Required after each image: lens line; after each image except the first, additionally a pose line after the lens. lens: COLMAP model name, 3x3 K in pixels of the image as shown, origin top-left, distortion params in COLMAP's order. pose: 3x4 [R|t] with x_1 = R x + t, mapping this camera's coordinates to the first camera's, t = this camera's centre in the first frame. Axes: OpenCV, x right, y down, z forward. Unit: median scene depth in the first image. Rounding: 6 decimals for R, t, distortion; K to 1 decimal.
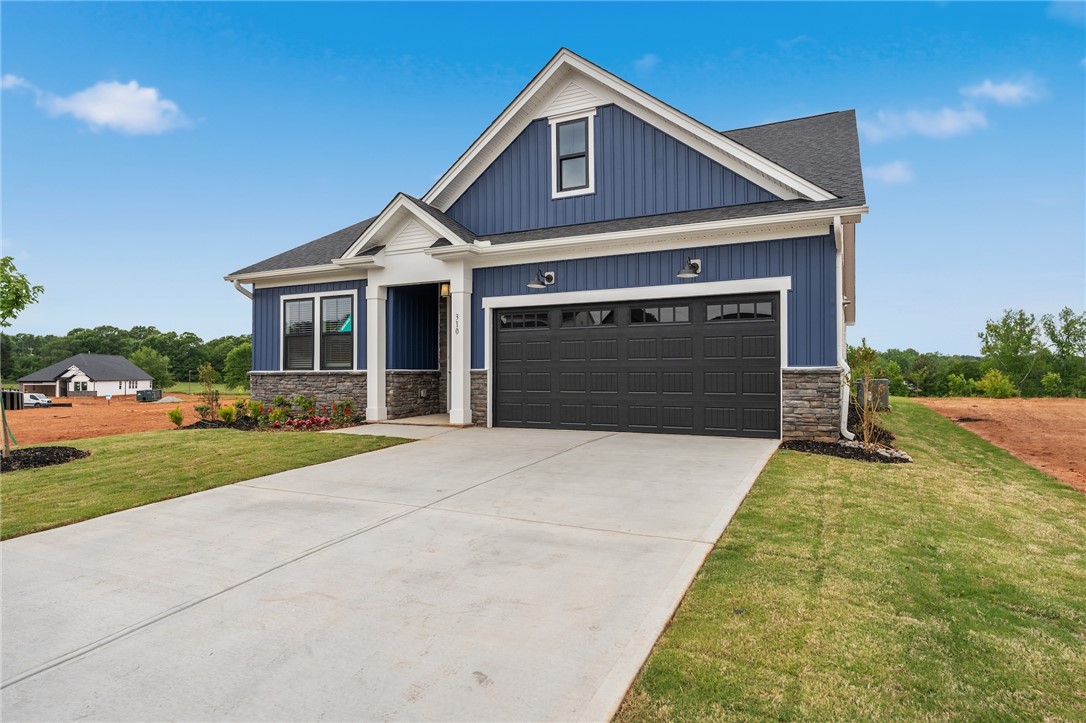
lens RADIAL K [[617.4, 0, 544.3], [0, 617.4, 369.2], [0, 0, 1]] dist [-0.001538, -0.000362]
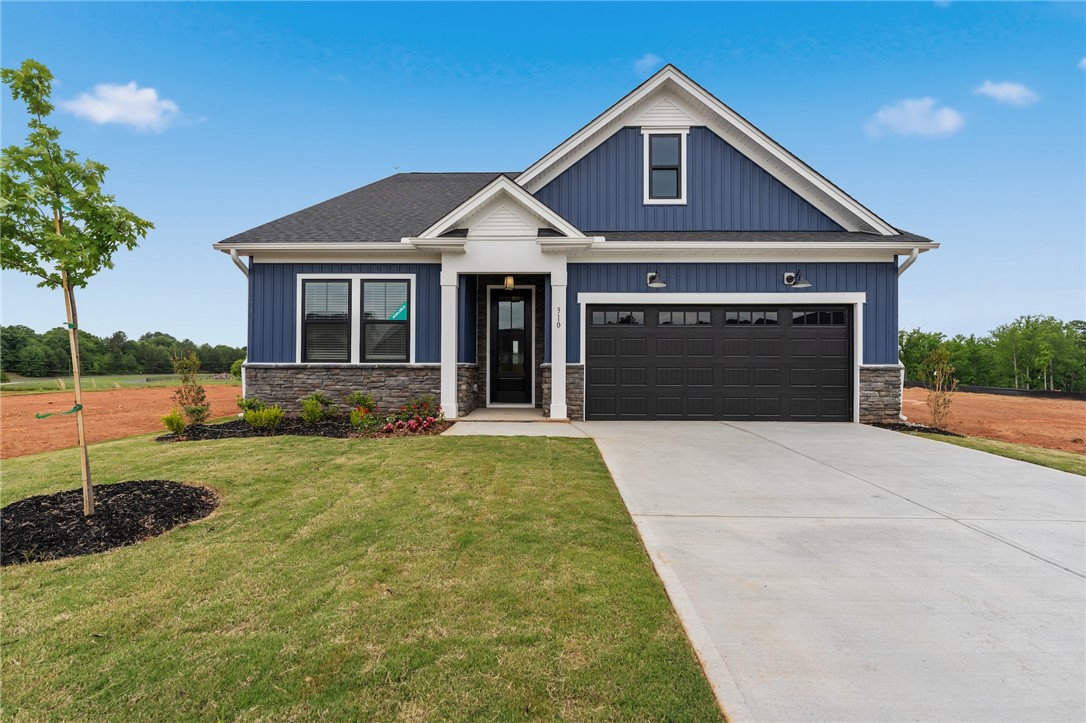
lens RADIAL K [[503.1, 0, 540.6], [0, 503.1, 365.0], [0, 0, 1]] dist [-0.001167, -0.000182]
pose [[0.903871, 0.007226, 0.427743, -0.509492], [-0.009273, 0.999953, 0.002704, 0.000475], [-0.427704, -0.006411, 0.903896, 0.285599]]
